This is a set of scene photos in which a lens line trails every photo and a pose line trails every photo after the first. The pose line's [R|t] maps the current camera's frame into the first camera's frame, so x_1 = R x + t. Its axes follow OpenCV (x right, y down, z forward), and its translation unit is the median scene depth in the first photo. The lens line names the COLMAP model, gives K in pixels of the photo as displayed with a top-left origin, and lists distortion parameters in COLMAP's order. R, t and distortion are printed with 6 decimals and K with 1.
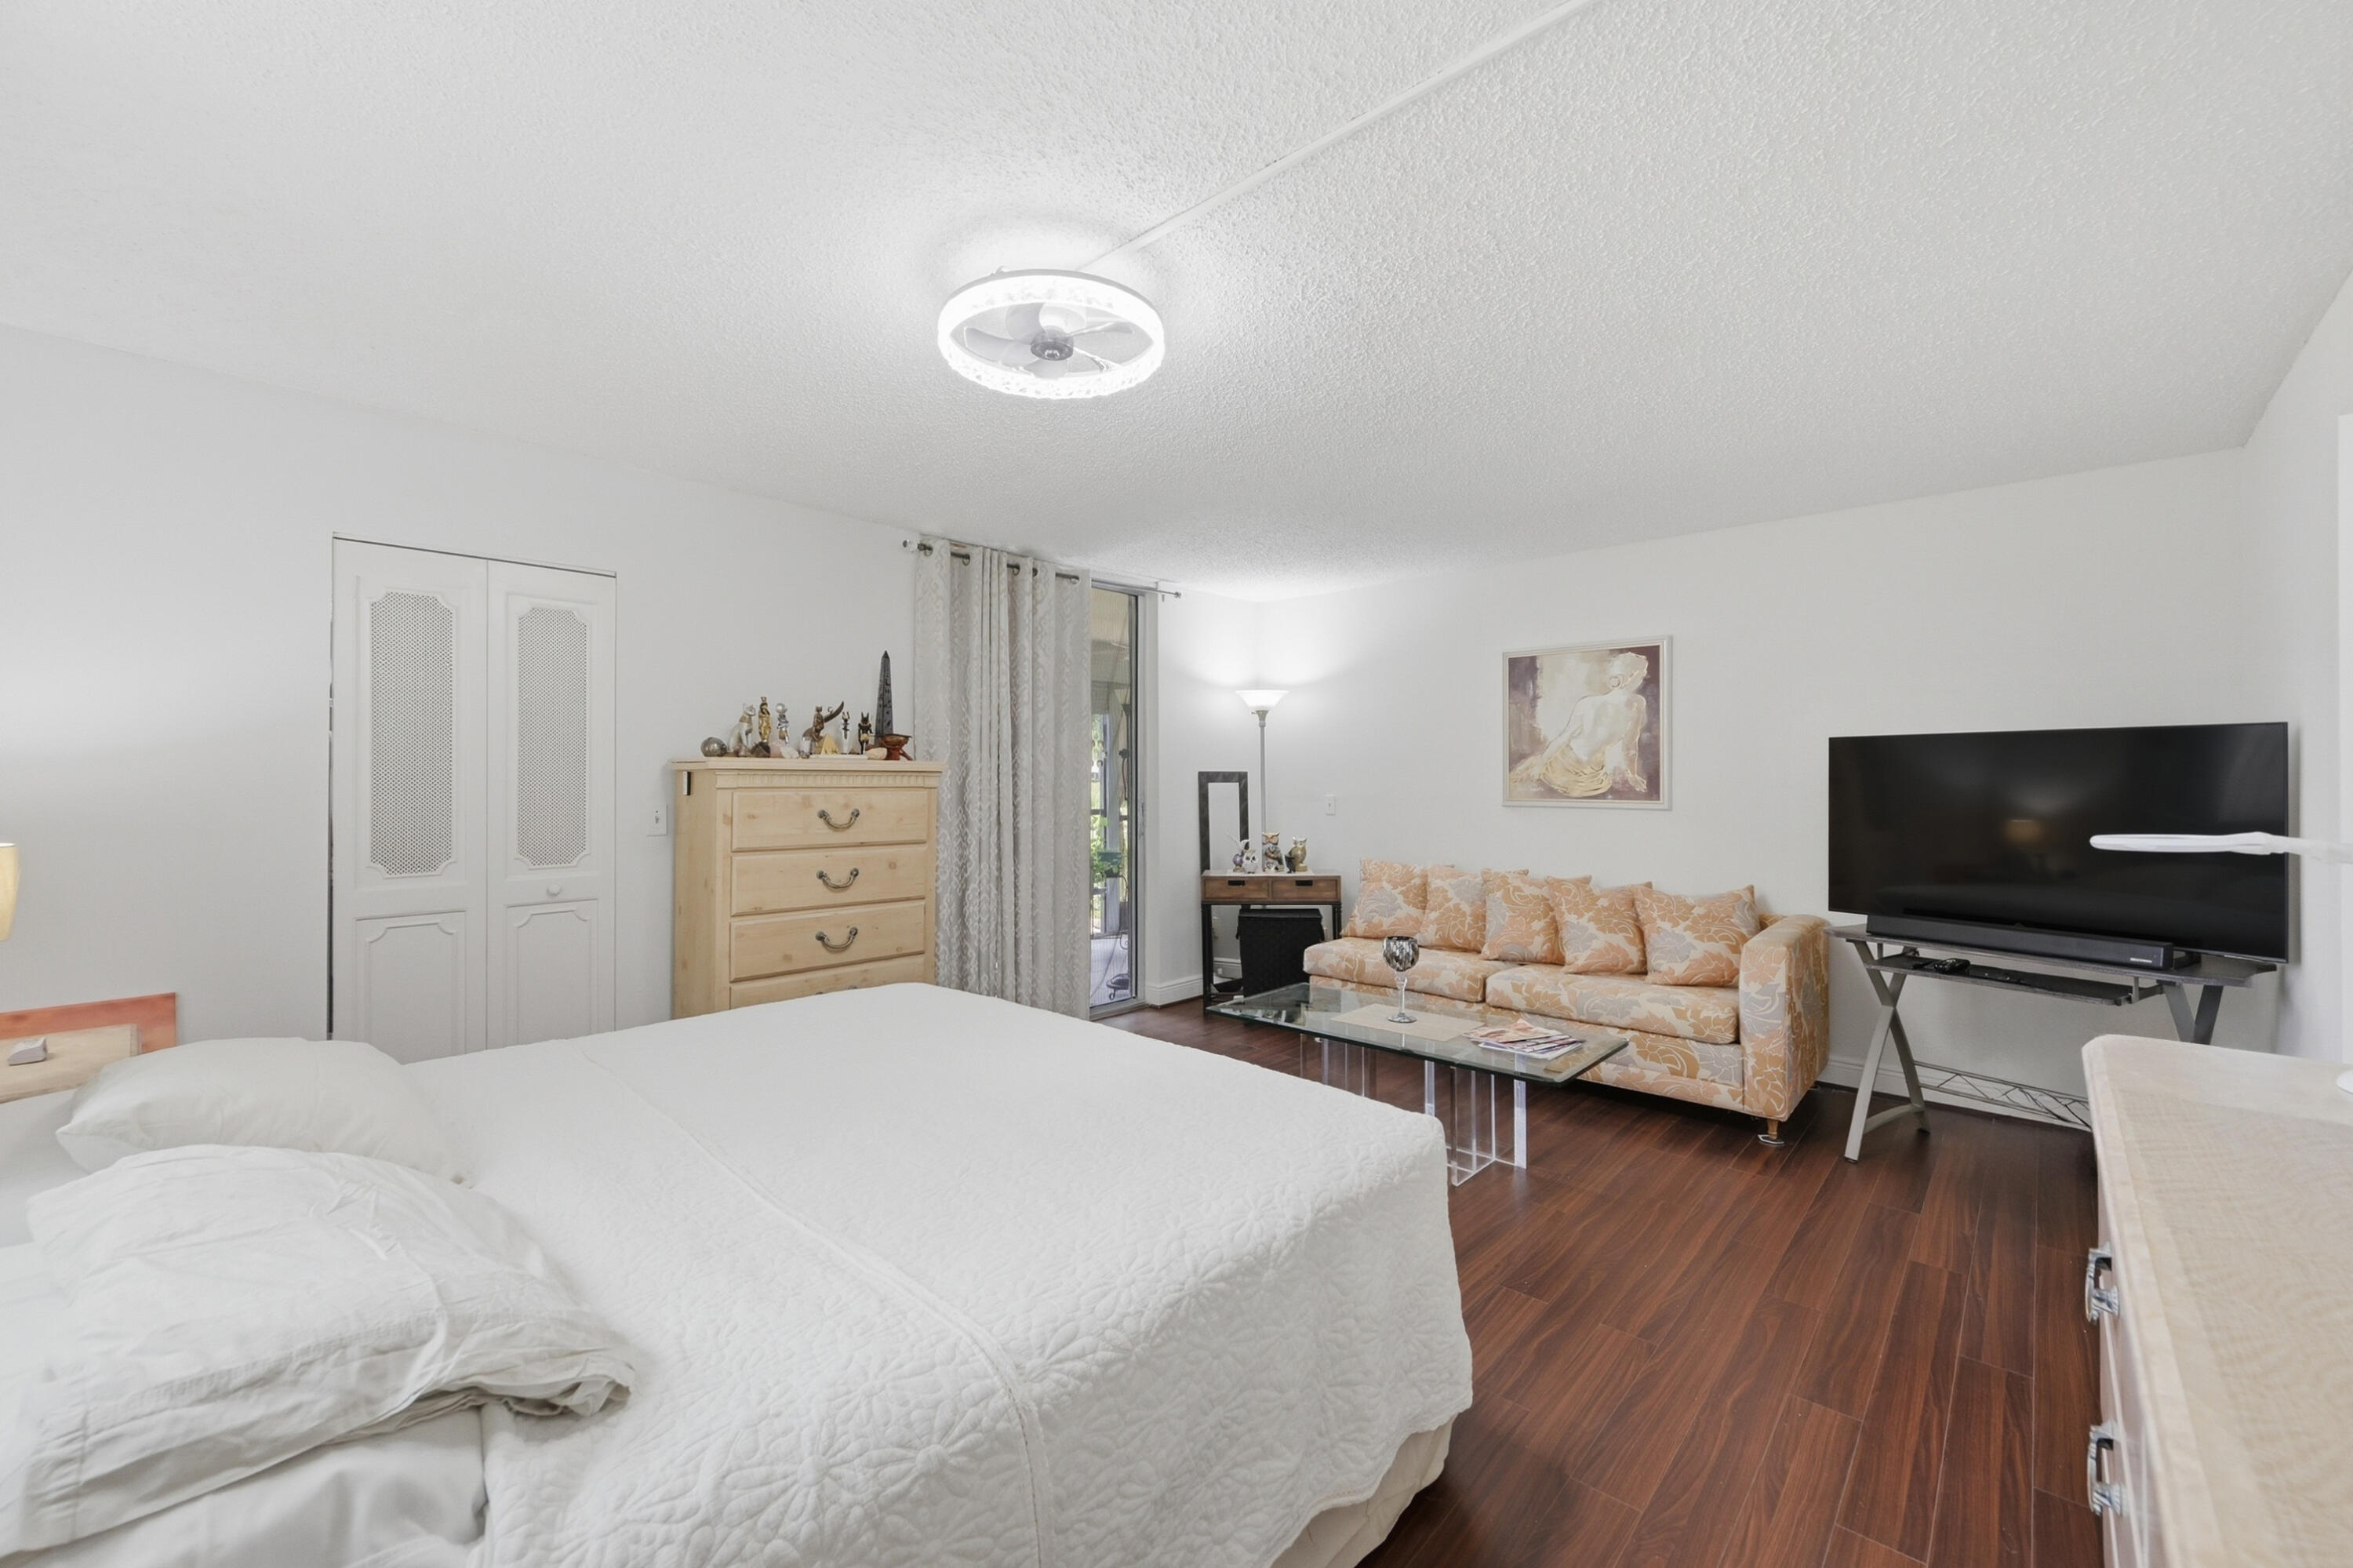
lens RADIAL K [[960.3, 0, 1172.3], [0, 960.3, 782.5], [0, 0, 1]] dist [0.002452, 0.000043]
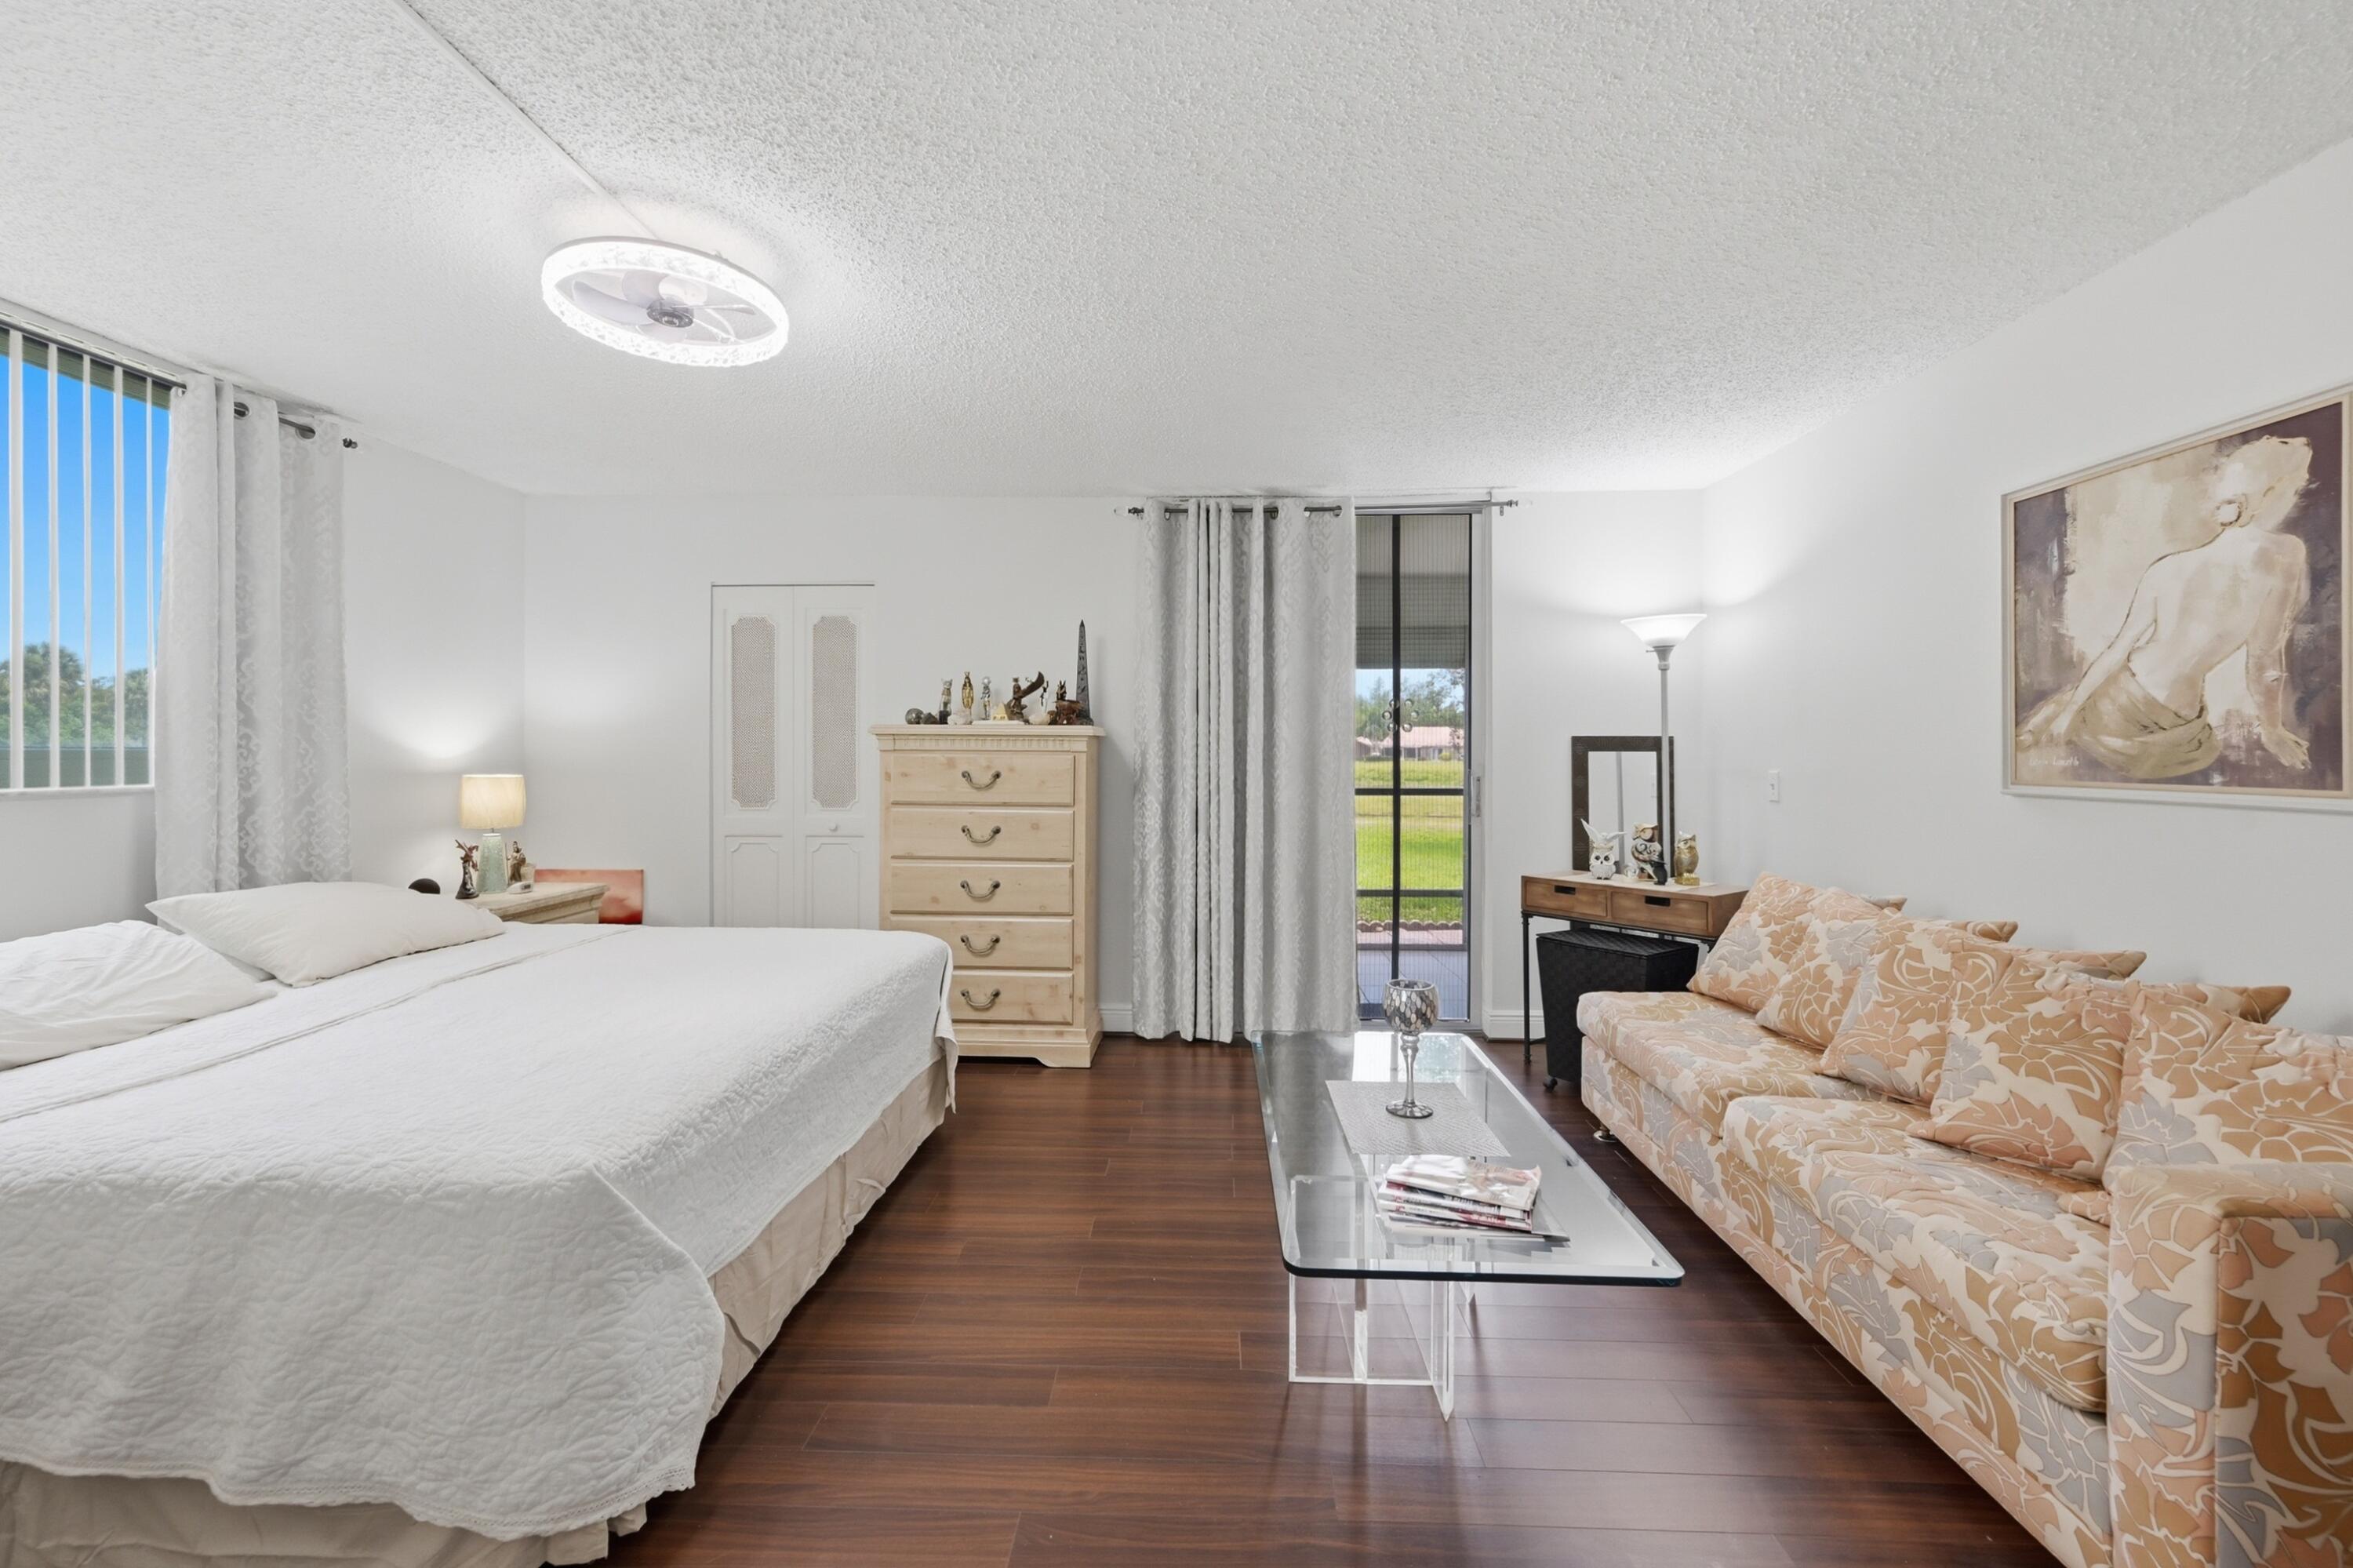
lens RADIAL K [[960.3, 0, 1208.0], [0, 960.3, 768.2], [0, 0, 1]] dist [0.002452, 0.000043]
pose [[0.649797, 0.013017, -0.759996, 0.505749], [-0.007293, 0.999914, 0.010891, 0.008578], [0.760073, -0.001534, 0.649836, 0.379375]]
